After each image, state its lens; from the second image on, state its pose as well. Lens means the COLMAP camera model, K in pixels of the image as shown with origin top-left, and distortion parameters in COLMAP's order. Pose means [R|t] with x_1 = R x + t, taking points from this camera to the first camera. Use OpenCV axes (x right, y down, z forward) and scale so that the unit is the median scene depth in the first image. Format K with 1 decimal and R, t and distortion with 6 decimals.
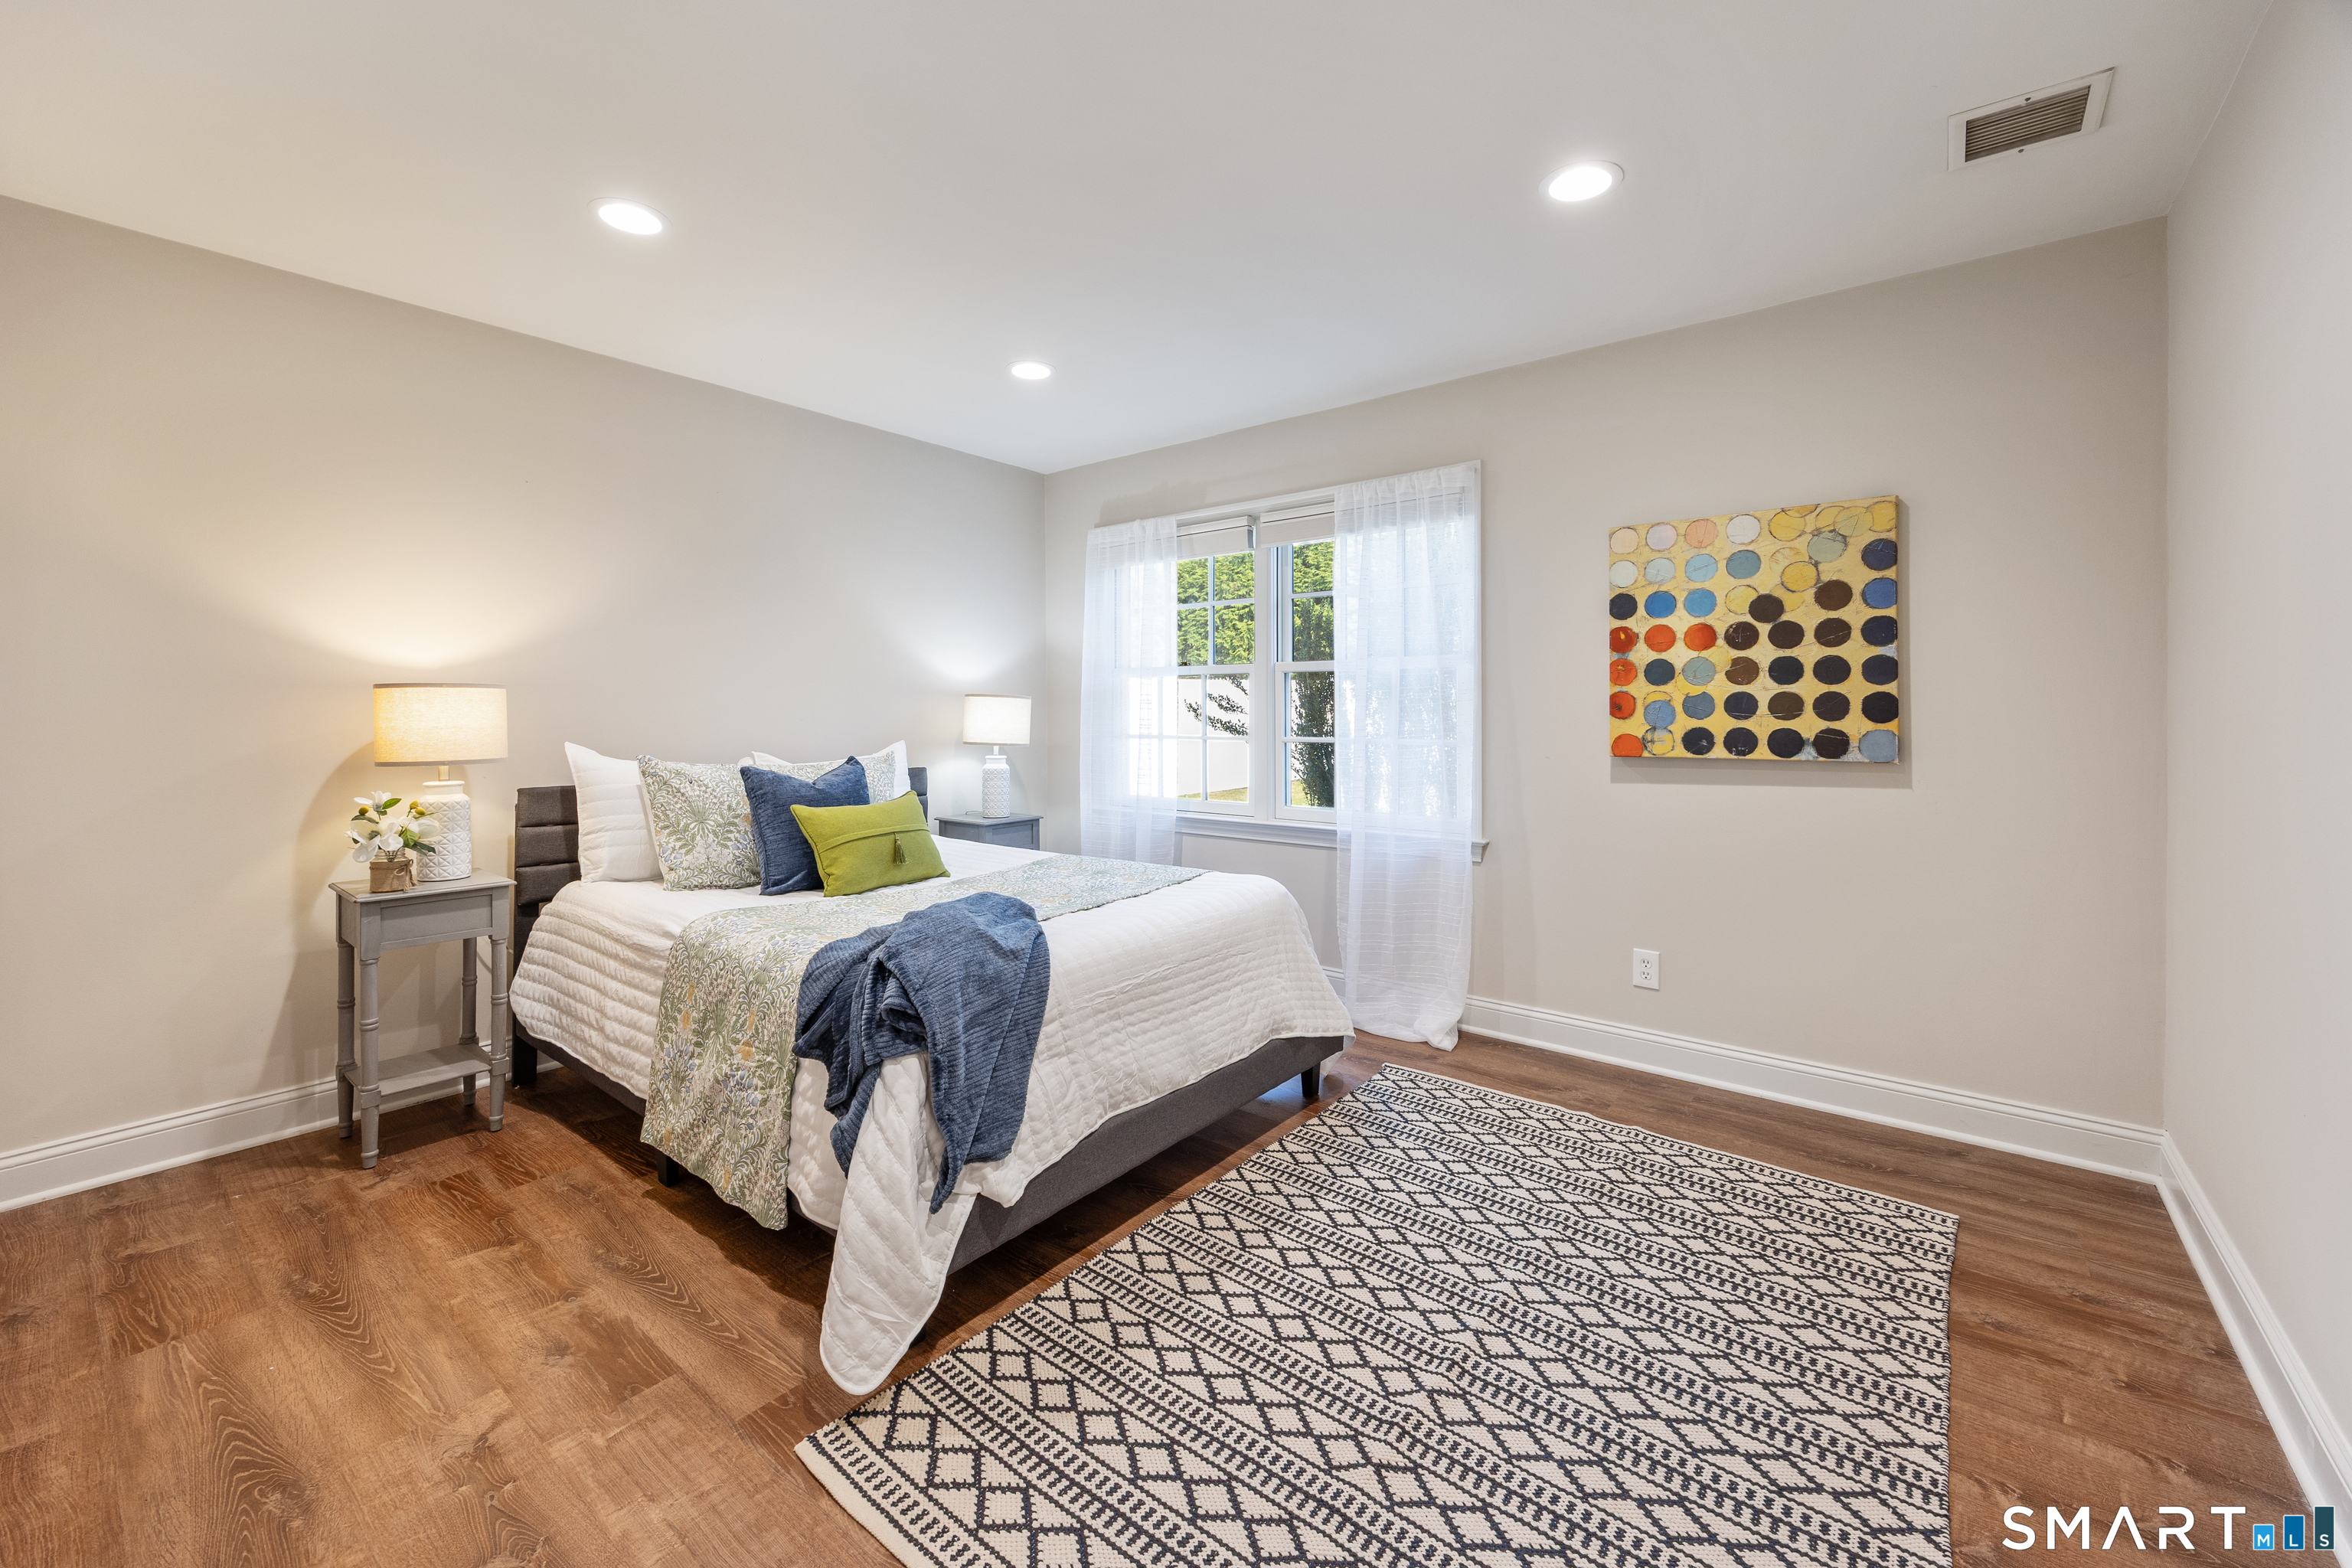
lens RADIAL K [[931.7, 0, 1178.8], [0, 931.7, 711.2], [0, 0, 1]] dist [-0.002462, 0.001155]
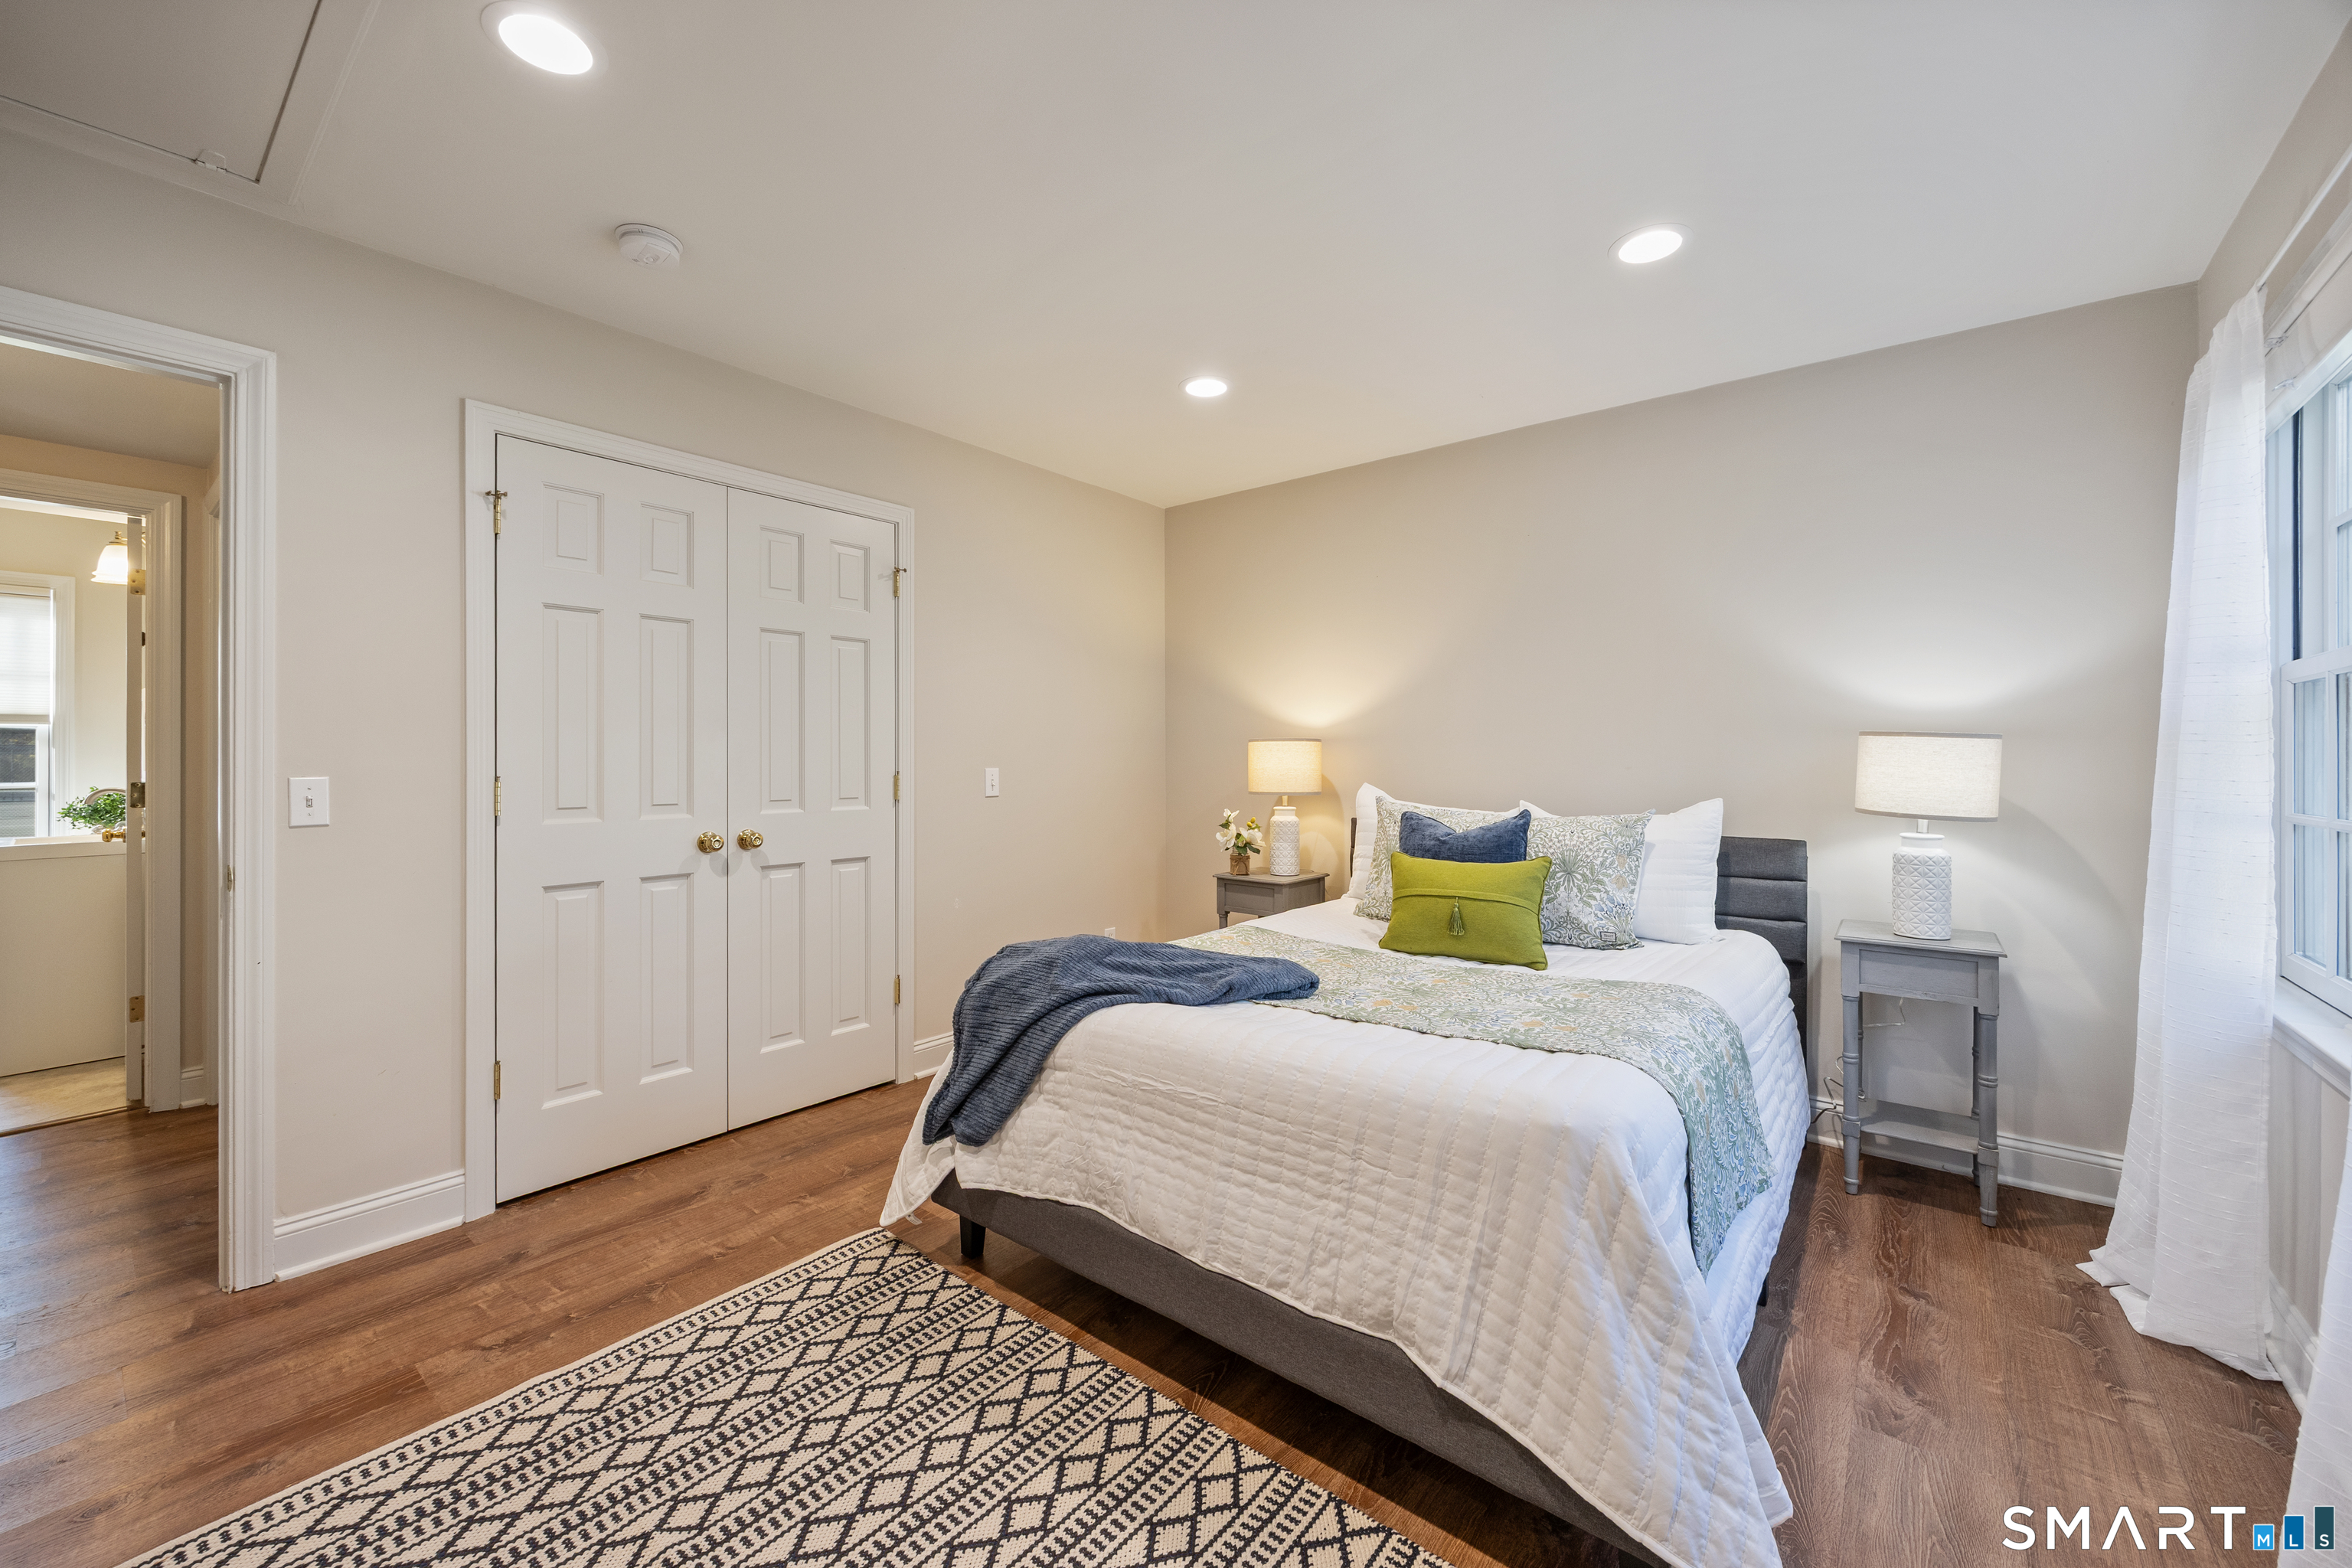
lens RADIAL K [[931.7, 0, 1170.8], [0, 931.7, 764.4], [0, 0, 1]] dist [-0.002462, 0.001155]
pose [[-0.012353, 0.007172, -0.999898, 0.805973], [-0.002419, 0.999971, 0.007203, 0.002686], [0.999921, 0.002508, -0.012336, 1.071085]]
